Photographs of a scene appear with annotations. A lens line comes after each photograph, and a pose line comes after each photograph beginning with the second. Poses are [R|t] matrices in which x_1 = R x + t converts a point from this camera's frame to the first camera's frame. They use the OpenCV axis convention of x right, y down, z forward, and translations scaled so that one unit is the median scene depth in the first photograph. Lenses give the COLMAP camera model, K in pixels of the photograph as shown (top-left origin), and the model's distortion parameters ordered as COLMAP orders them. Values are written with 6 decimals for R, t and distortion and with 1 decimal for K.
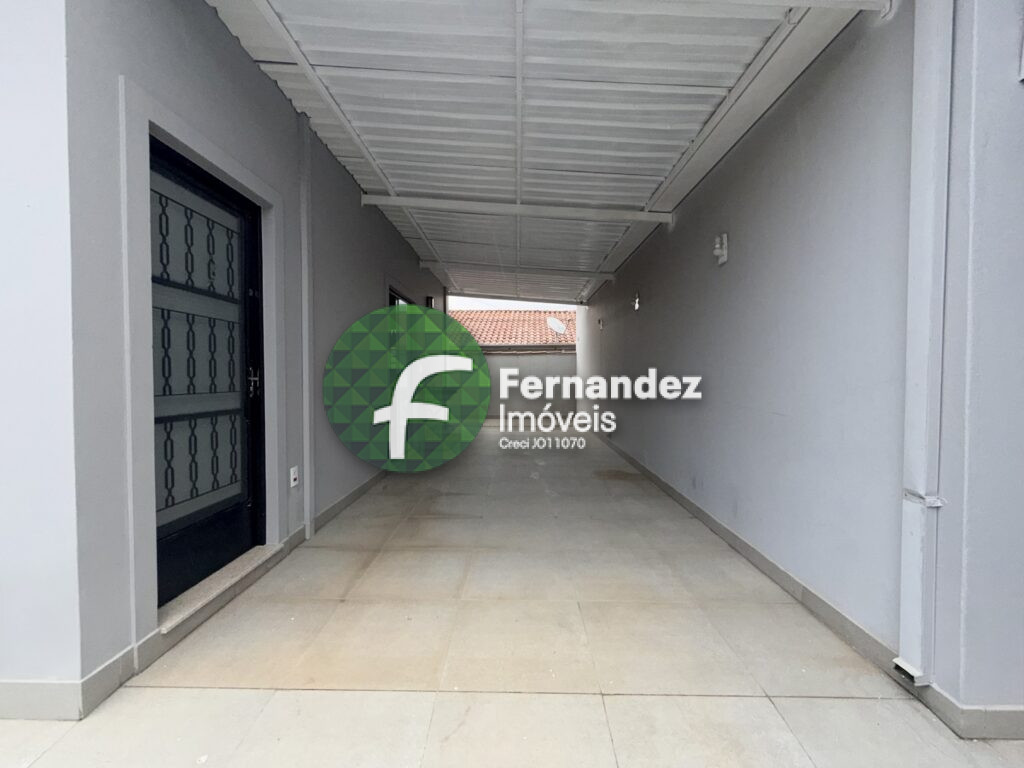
lens RADIAL K [[407.5, 0, 512.0], [0, 407.5, 384.0], [0, 0, 1]] dist [-0.000648, -0.000439]
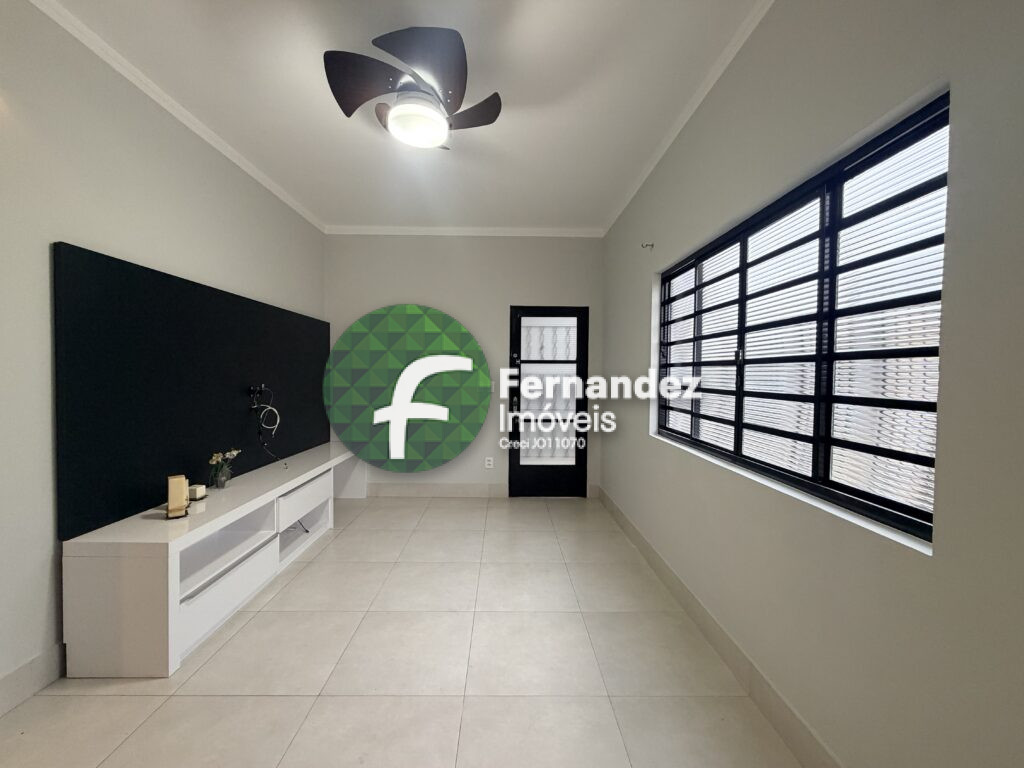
lens RADIAL K [[407.5, 0, 512.0], [0, 407.5, 384.0], [0, 0, 1]] dist [-0.000648, -0.000439]
pose [[0.032294, 0.021901, -0.999238, 1.230253], [-0.033519, 0.999221, 0.020817, -0.140751], [0.998916, 0.032821, 0.033003, 0.681717]]
